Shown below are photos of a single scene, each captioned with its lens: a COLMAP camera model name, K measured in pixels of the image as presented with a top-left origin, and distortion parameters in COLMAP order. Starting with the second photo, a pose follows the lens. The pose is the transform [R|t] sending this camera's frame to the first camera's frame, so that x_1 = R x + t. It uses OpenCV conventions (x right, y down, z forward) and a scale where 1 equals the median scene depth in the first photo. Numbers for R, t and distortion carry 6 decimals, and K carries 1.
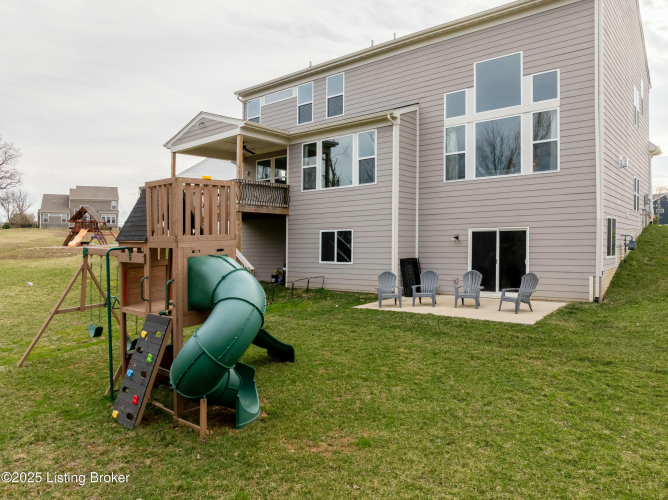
lens RADIAL K [[485.5, 0, 334.0], [0, 485.5, 250.0], [0, 0, 1]] dist [-0.039267, -0.000488]
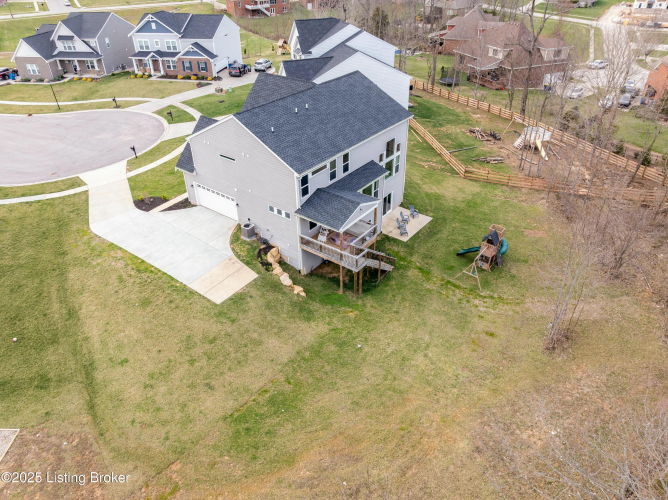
lens RADIAL K [[469.8, 0, 334.0], [0, 469.8, 250.0], [0, 0, 1]] dist [-0.041628, 0.004120]
pose [[-0.034711, -0.551500, 0.833452, -2.156471], [0.024357, 0.833240, 0.552375, -1.309208], [-0.999101, 0.039474, -0.015489, 1.327617]]
